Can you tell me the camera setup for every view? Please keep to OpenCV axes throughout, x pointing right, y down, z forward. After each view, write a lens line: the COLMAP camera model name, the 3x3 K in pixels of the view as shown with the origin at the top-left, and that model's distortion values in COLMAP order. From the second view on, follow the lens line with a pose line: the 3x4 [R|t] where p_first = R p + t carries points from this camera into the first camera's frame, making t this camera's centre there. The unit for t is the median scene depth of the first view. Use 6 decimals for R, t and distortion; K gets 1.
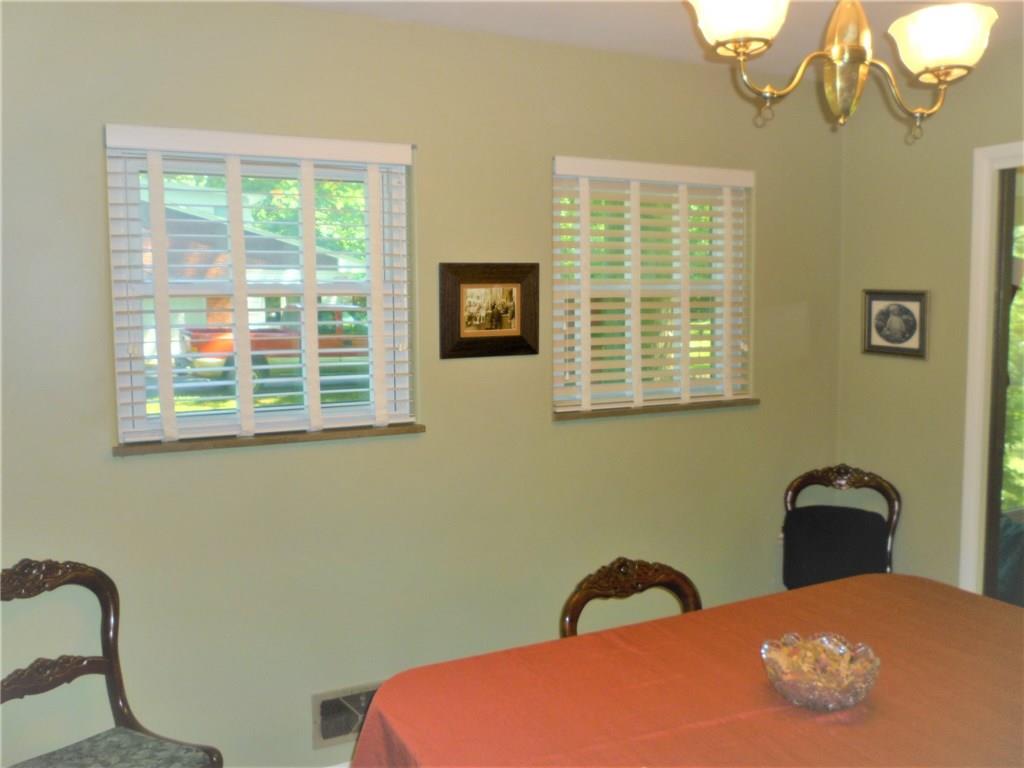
lens RADIAL K [[892.6, 0, 512.0], [0, 892.6, 384.0], [0, 0, 1]] dist [-0.038125, 0.000610]
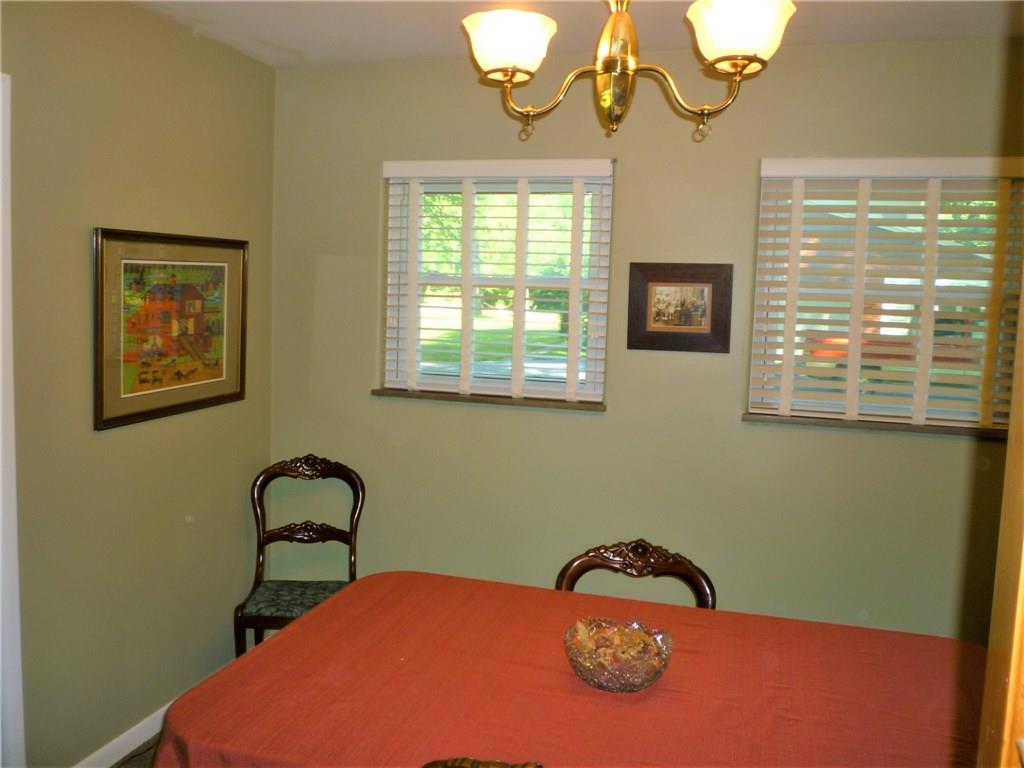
lens RADIAL K [[892.6, 0, 512.0], [0, 892.6, 384.0], [0, 0, 1]] dist [-0.038125, 0.000610]
pose [[0.728438, 0.100271, -0.677734, 0.570065], [-0.103921, 0.993957, 0.035360, -0.008507], [0.677184, 0.044673, 0.734456, 0.082516]]
